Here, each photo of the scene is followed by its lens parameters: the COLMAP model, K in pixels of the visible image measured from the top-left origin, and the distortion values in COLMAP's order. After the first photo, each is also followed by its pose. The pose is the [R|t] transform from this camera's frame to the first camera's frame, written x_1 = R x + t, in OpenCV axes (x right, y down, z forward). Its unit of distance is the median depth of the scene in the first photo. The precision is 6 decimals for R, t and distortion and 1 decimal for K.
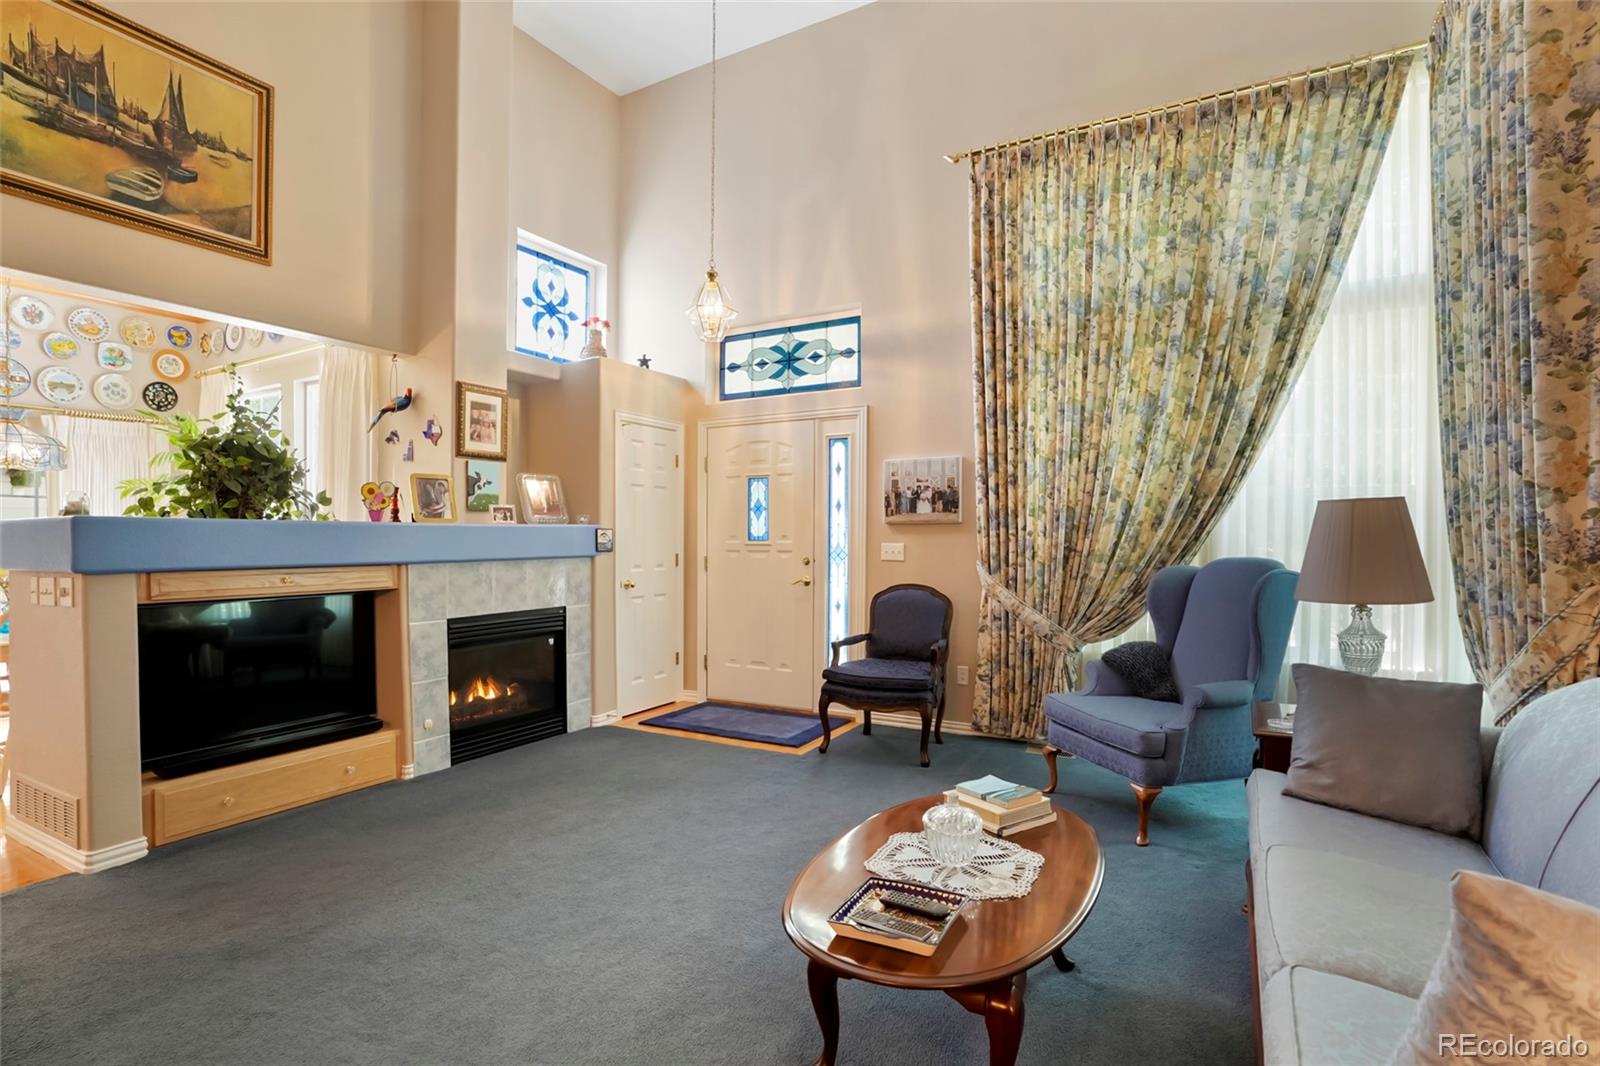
lens RADIAL K [[804.5, 0, 791.8], [0, 804.5, 536.5], [0, 0, 1]] dist [-0.046261, 0.025191]
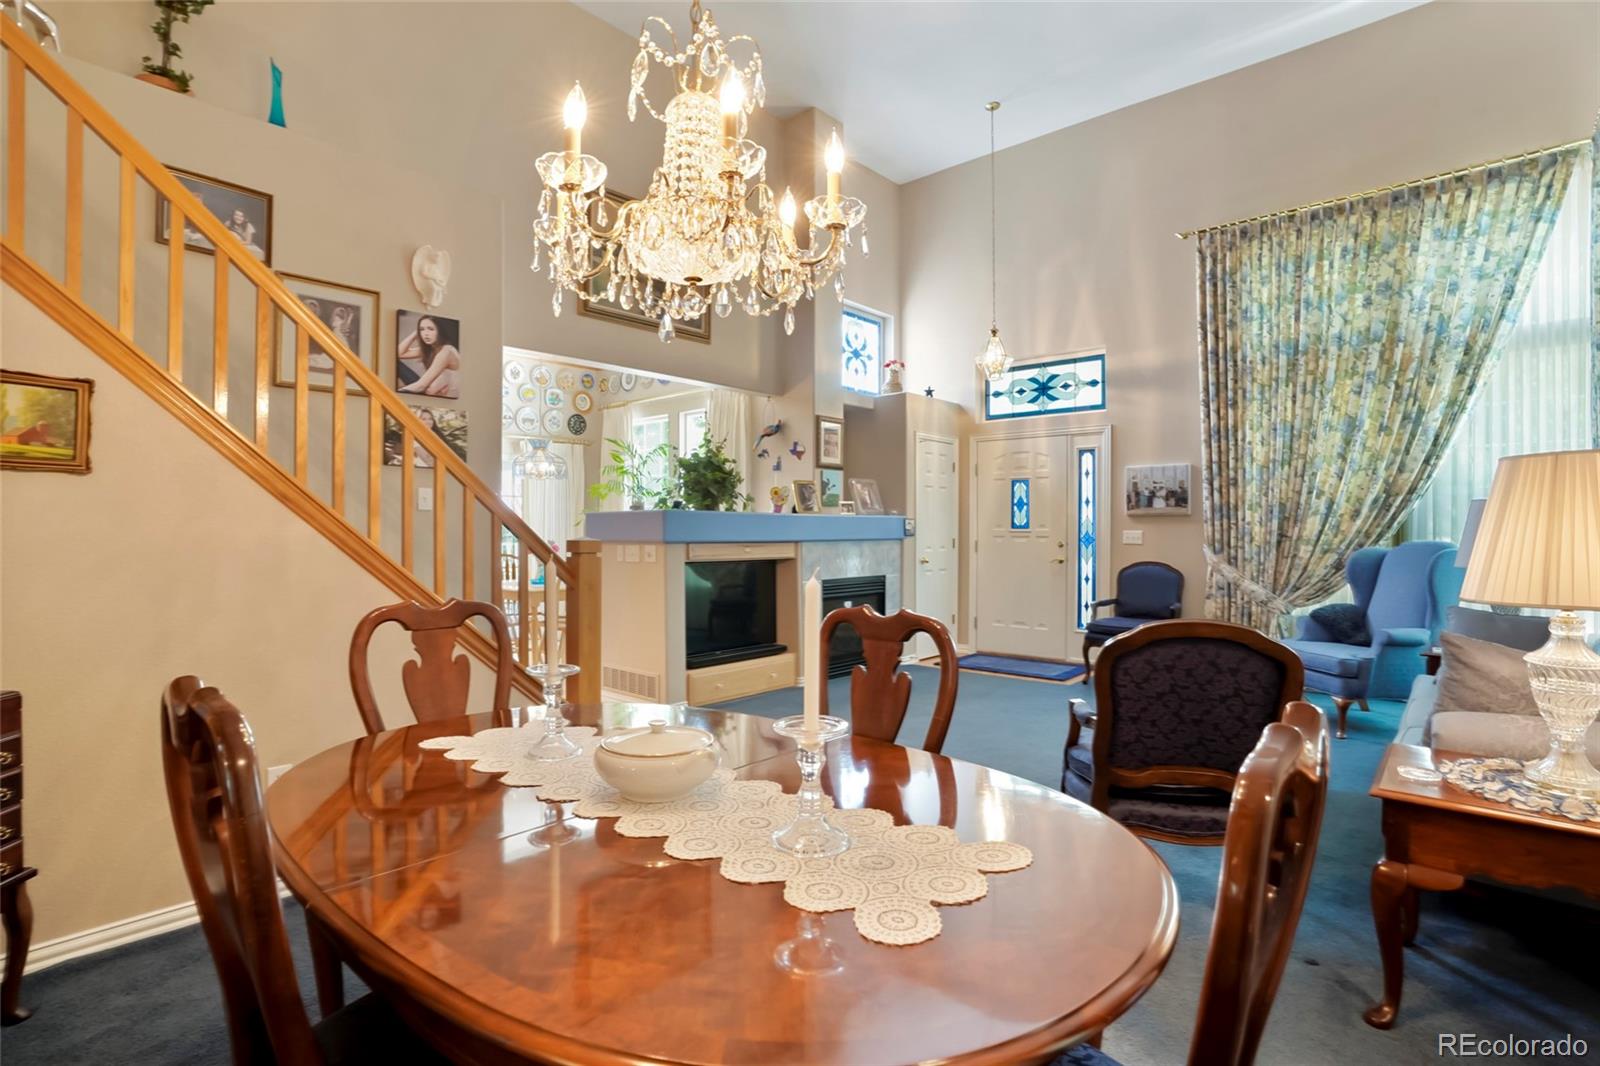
lens RADIAL K [[804.5, 0, 799.1], [0, 804.5, 517.0], [0, 0, 1]] dist [-0.046261, 0.025191]
pose [[0.980052, 0.002350, -0.198728, -0.160502], [-0.005262, 0.999886, -0.014123, 0.008056], [0.198672, 0.014887, 0.979953, -0.407771]]
